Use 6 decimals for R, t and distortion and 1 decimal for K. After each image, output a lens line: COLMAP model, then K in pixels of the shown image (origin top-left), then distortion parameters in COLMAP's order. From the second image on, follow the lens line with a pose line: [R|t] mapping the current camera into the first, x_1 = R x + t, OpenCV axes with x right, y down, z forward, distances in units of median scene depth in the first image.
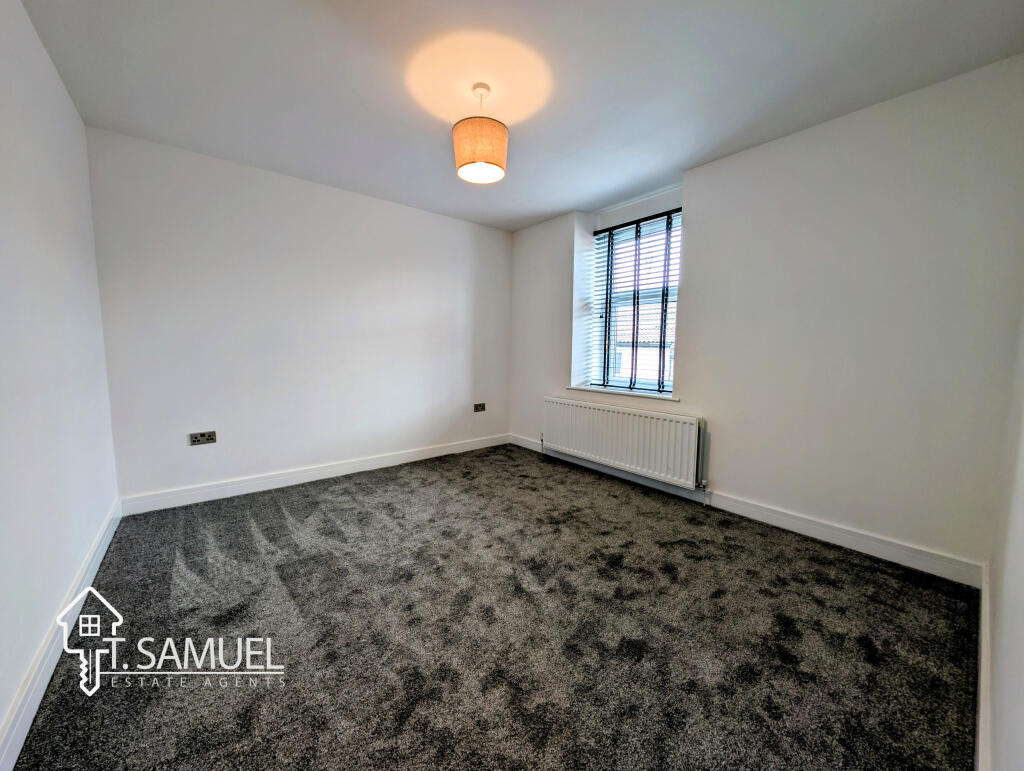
lens RADIAL K [[384.7, 0, 512.0], [0, 384.7, 385.5], [0, 0, 1]] dist [0.000508, -0.000101]
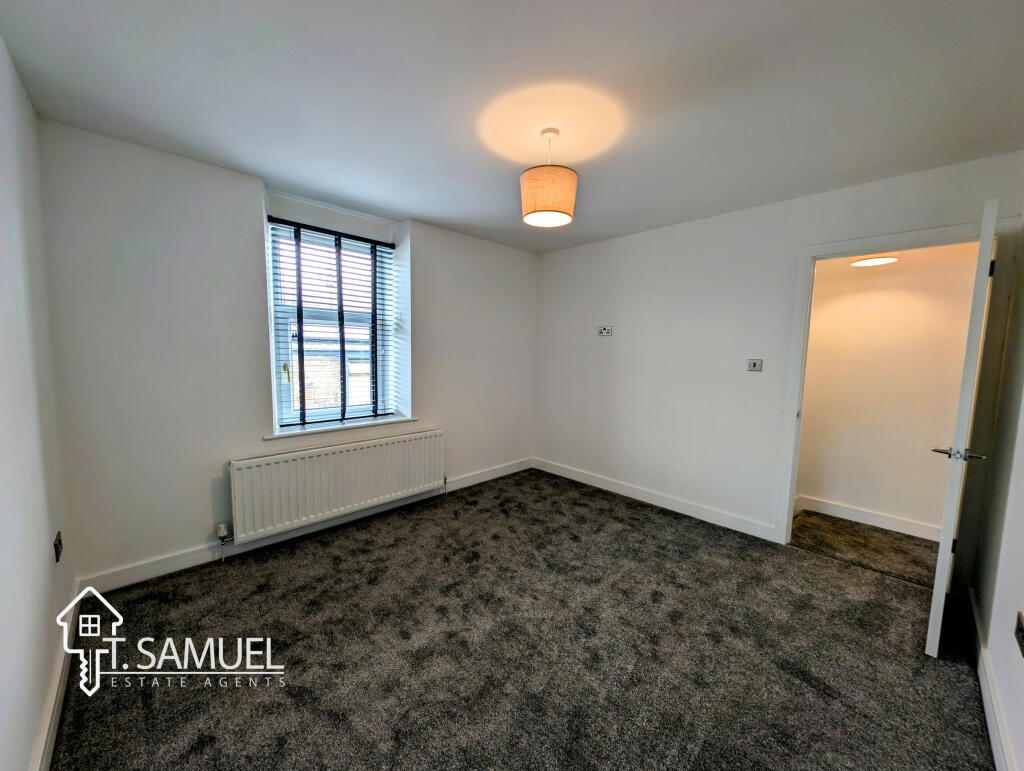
lens RADIAL K [[374.4, 0, 512.0], [0, 374.4, 385.5], [0, 0, 1]] dist [0.000597, -0.000040]
pose [[-0.079164, -0.102805, 0.991546, -0.798872], [0.077477, 0.991025, 0.108937, -0.188048], [-0.993846, 0.085446, -0.070489, 0.915484]]
